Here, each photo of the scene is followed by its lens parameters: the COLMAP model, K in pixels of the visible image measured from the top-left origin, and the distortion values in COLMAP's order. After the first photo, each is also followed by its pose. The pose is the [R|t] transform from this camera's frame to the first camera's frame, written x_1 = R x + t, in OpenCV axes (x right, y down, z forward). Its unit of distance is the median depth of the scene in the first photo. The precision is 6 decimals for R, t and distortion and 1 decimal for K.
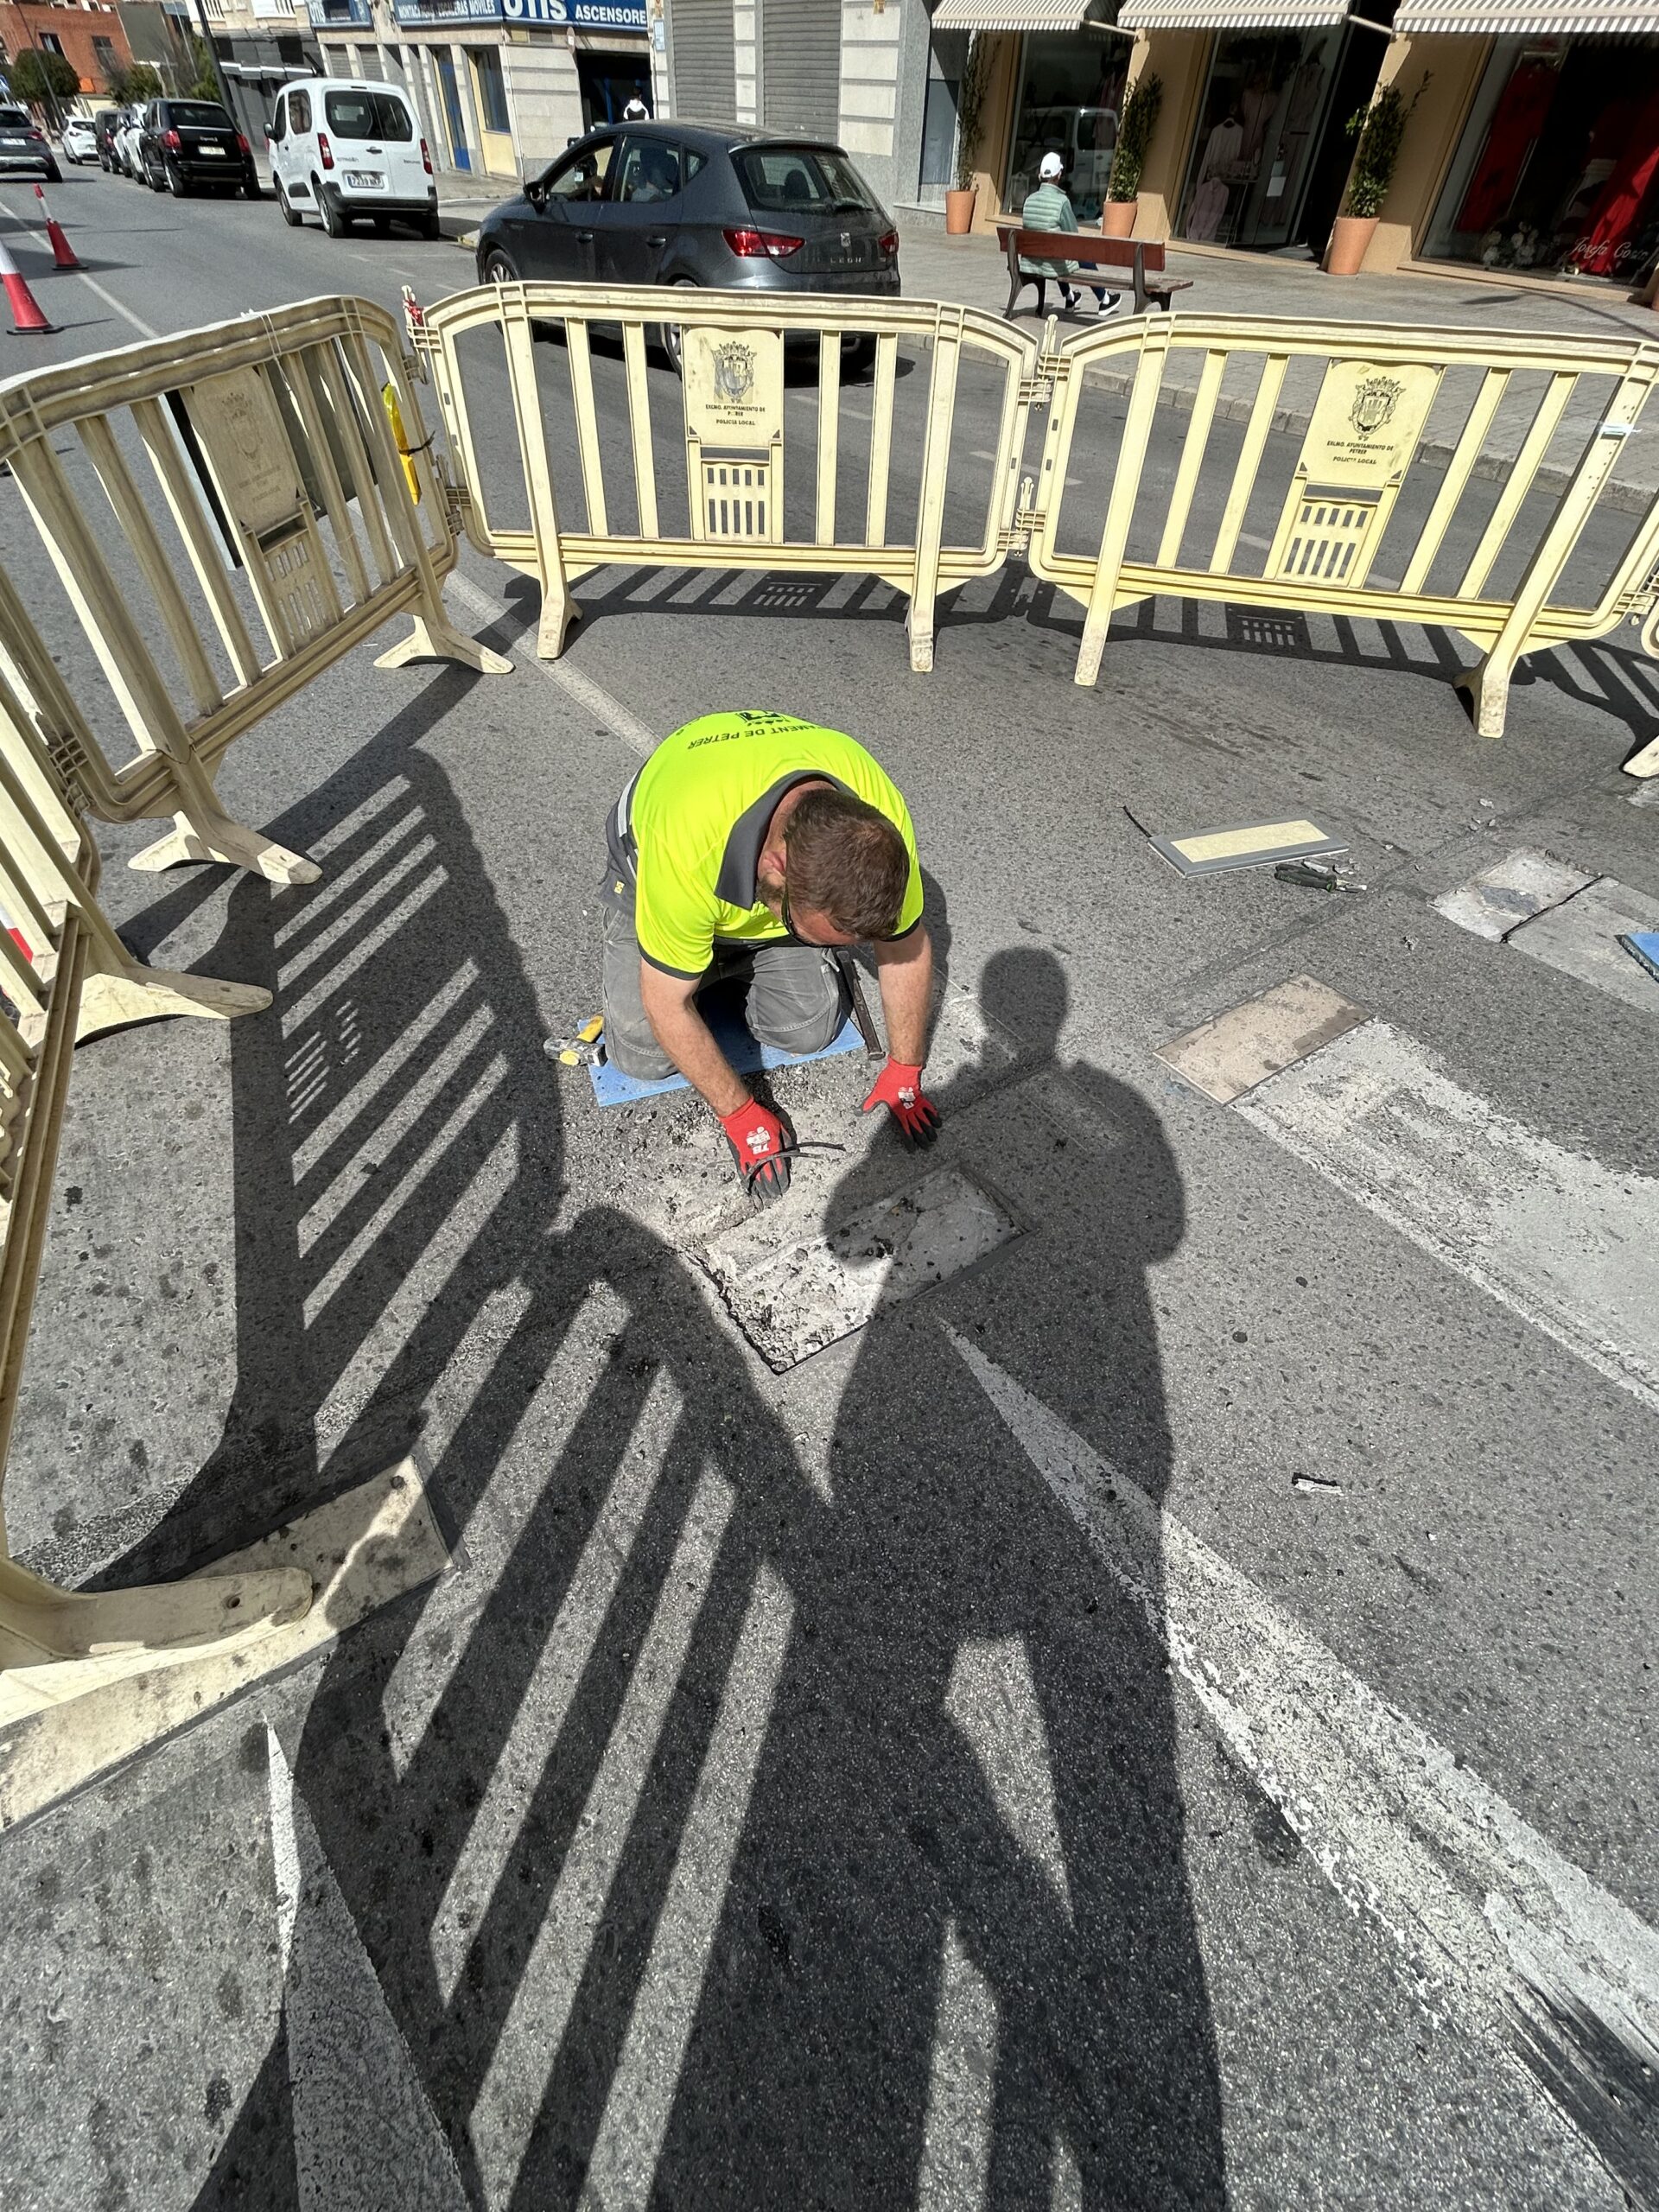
lens RADIAL K [[962.2, 0, 820.7], [0, 962.2, 1102.6], [0, 0, 1]] dist [-0.001335, -0.000121]
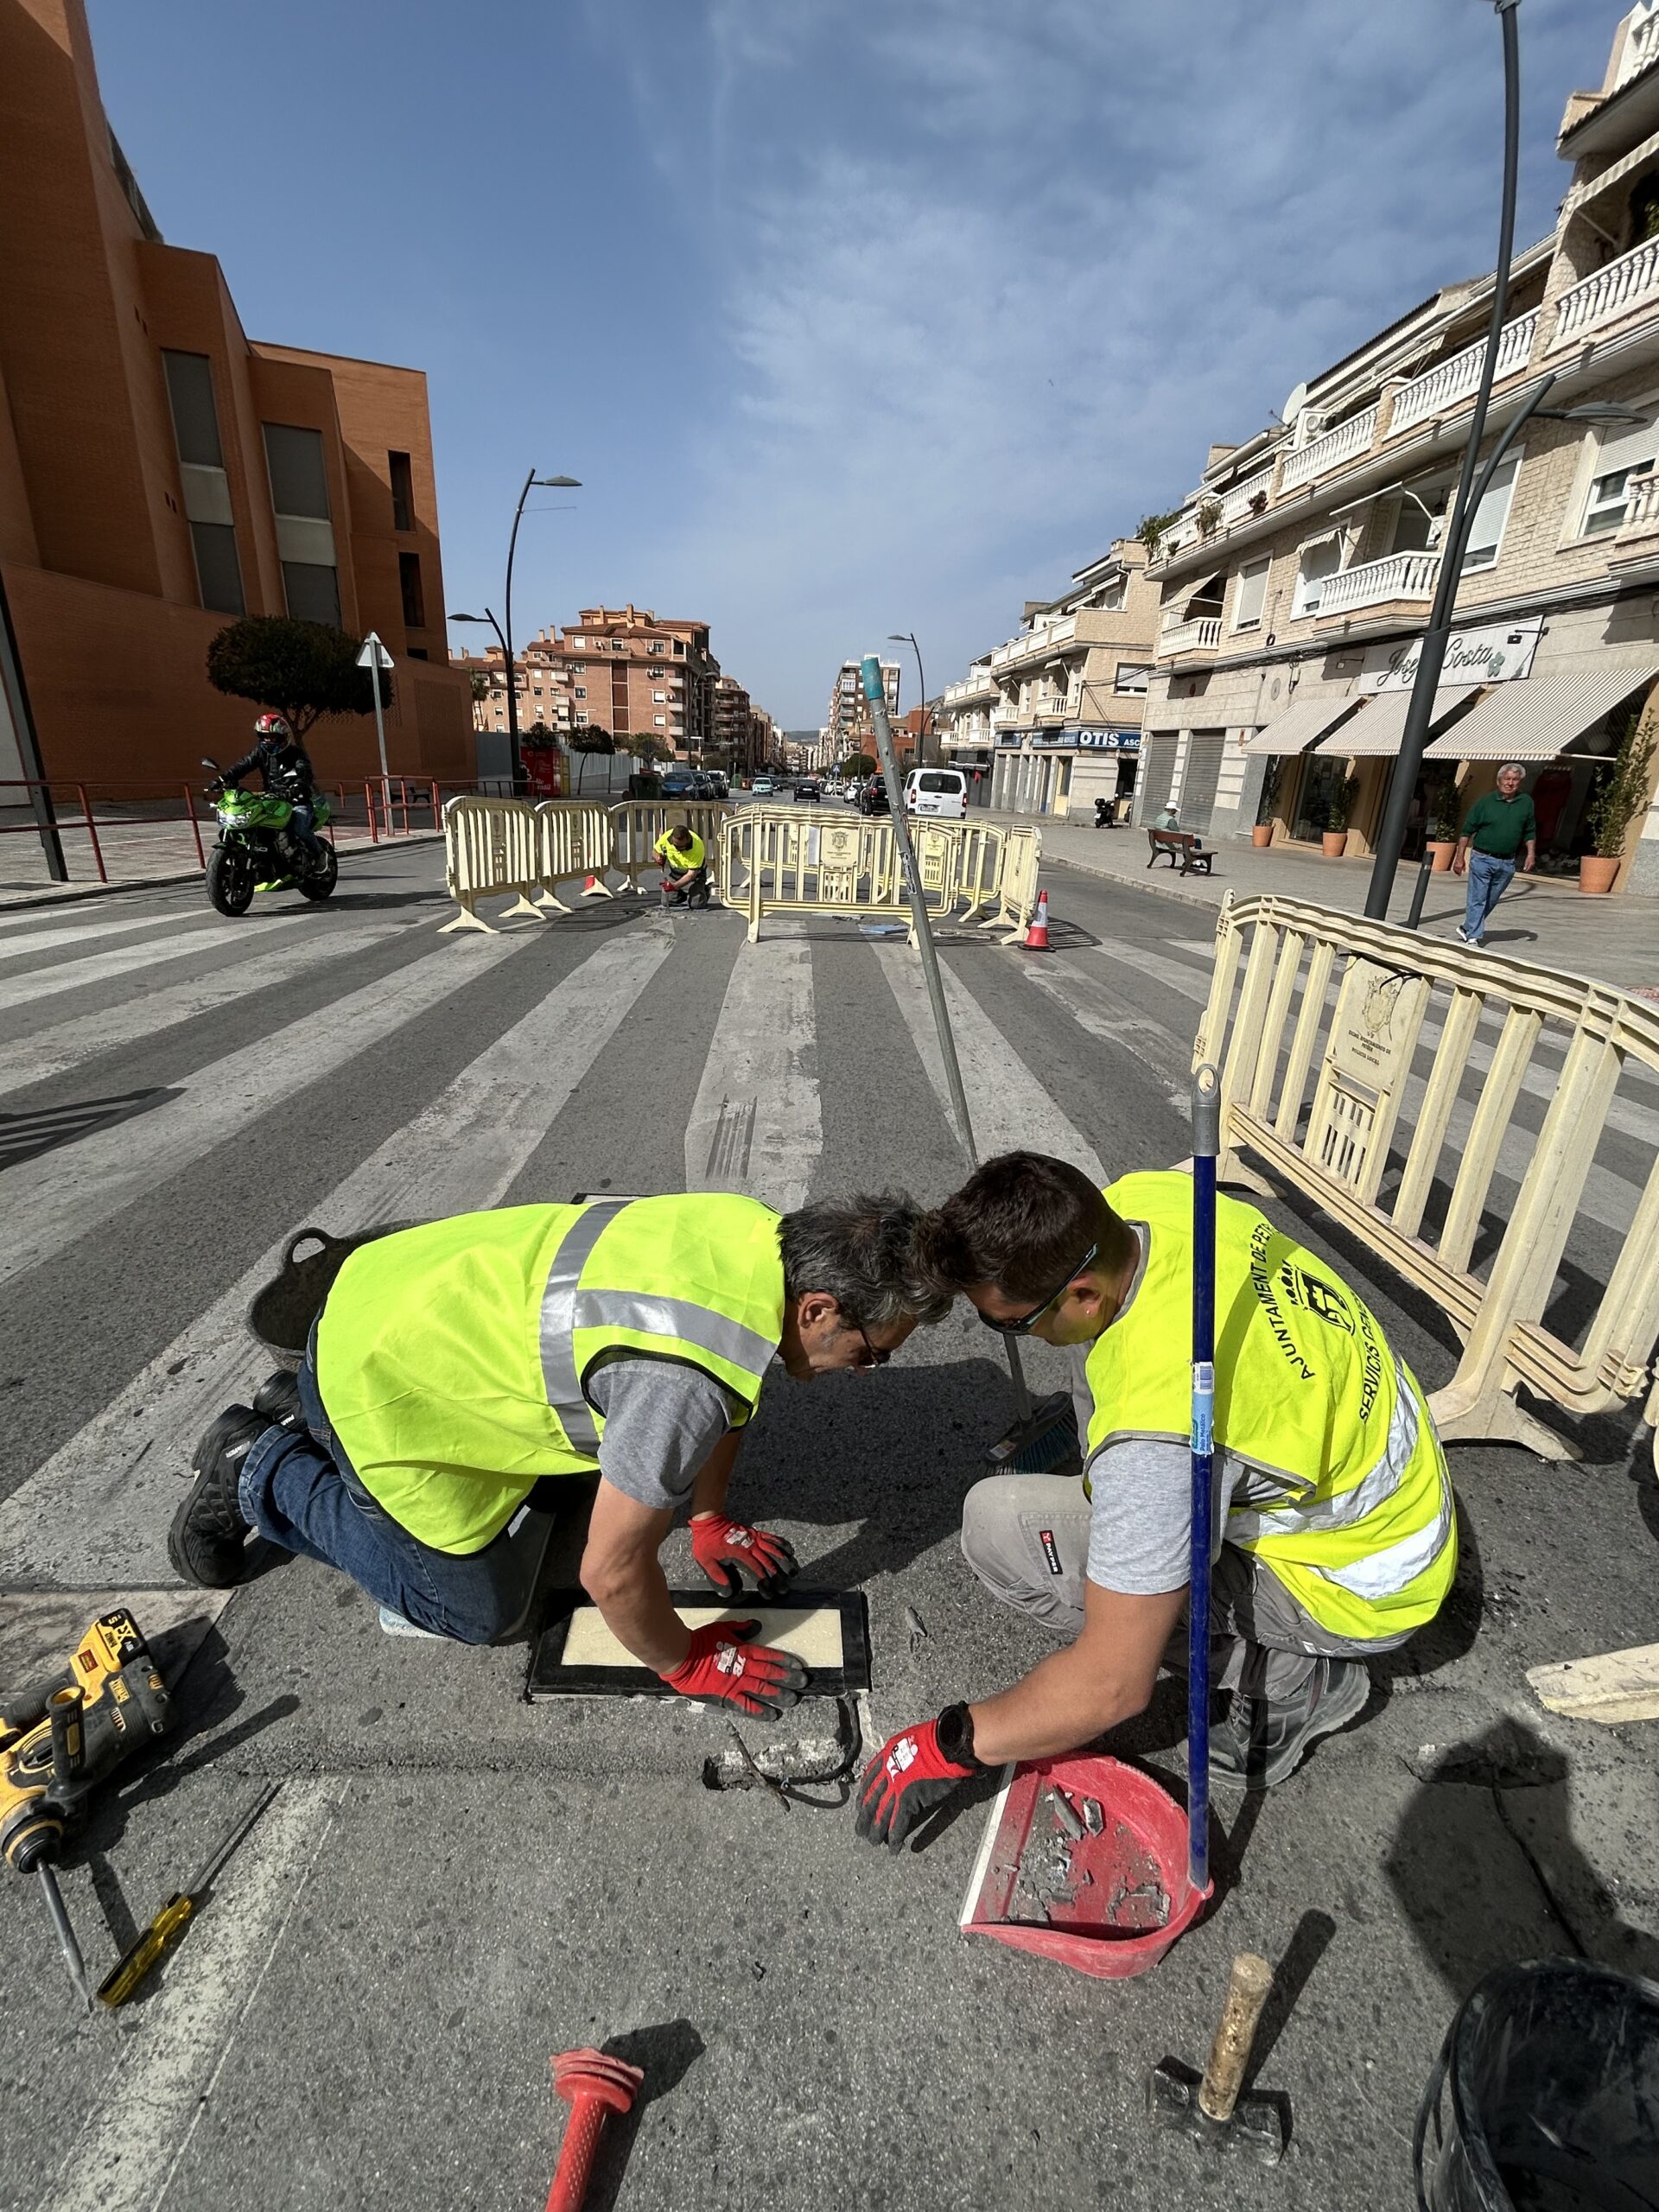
lens RADIAL K [[976.9, 0, 824.5], [0, 976.9, 1103.9], [0, 0, 1]] dist [-0.001726, 0.003158]
pose [[0.845005, 0.188029, -0.500611, 4.342909], [-0.401156, 0.841914, -0.360908, 3.117050], [0.353610, 0.505792, 0.786851, -2.950442]]
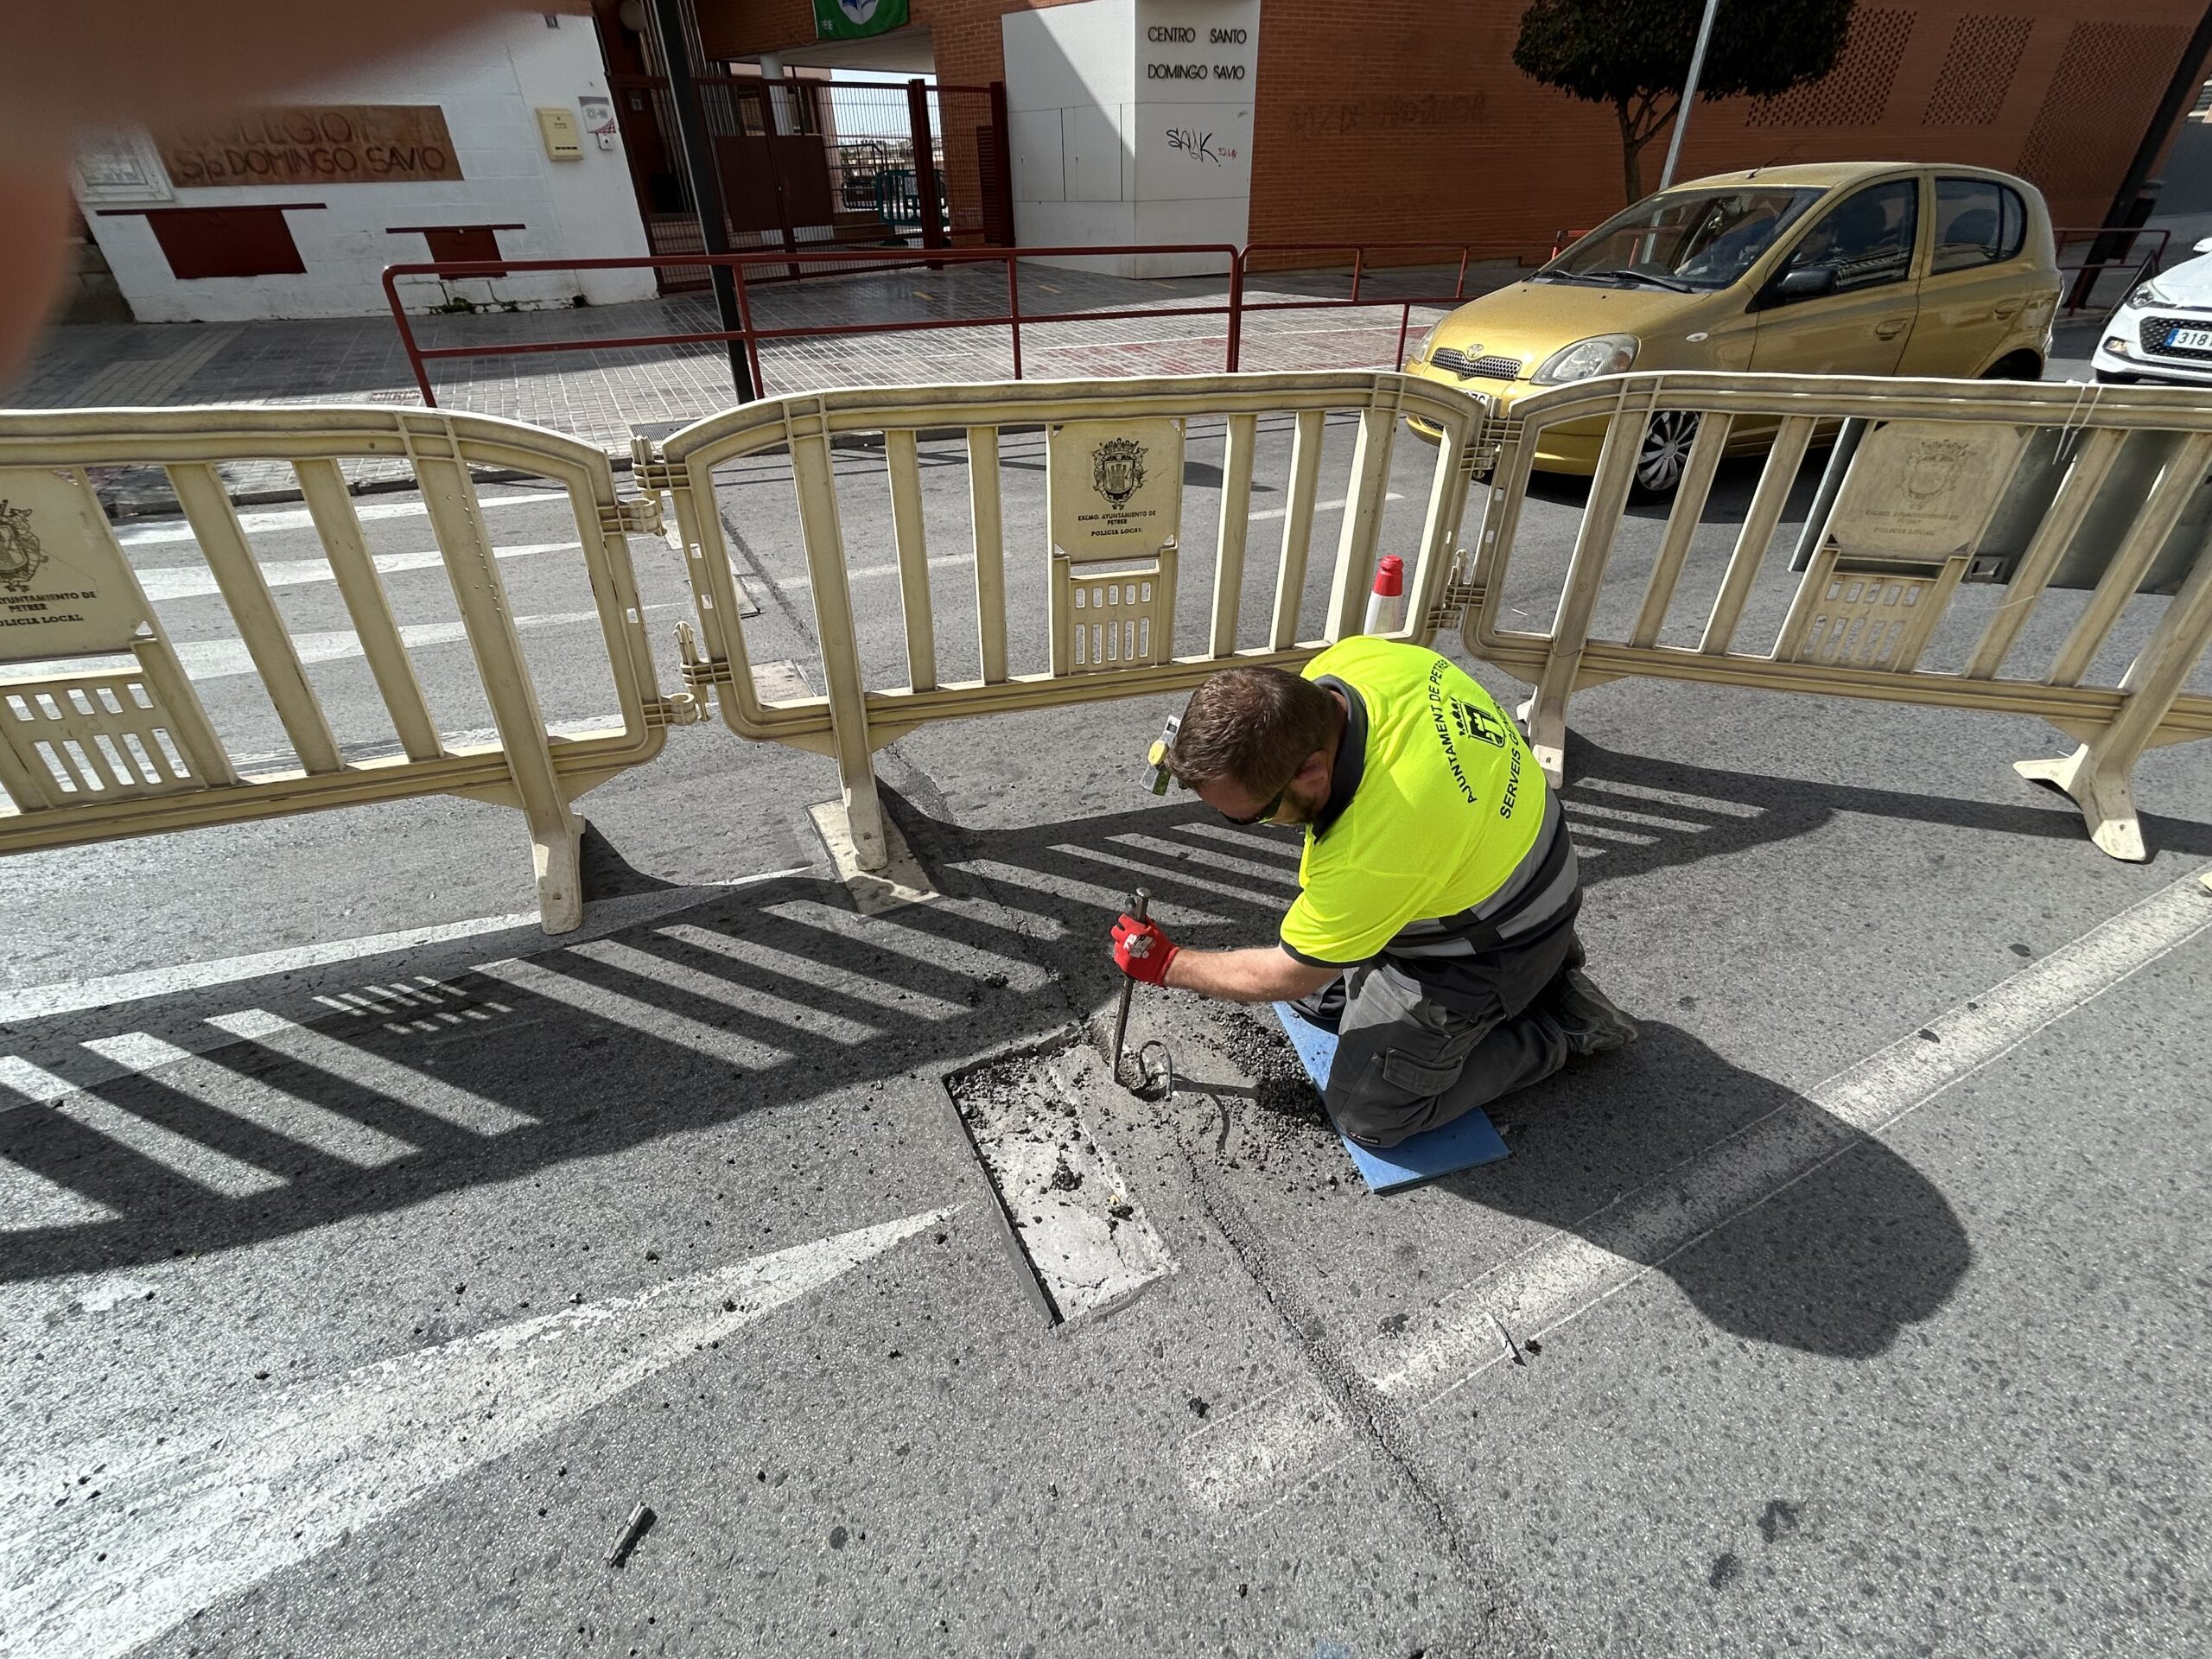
lens RADIAL K [[976.9, 0, 1101.6], [0, 976.9, 828.9], [0, 0, 1]] dist [-0.001726, 0.003158]
pose [[-0.117645, 0.535606, -0.836233, 0.739350], [-0.712063, 0.541457, 0.446979, -0.535879], [0.692189, 0.648035, 0.317686, 0.529639]]
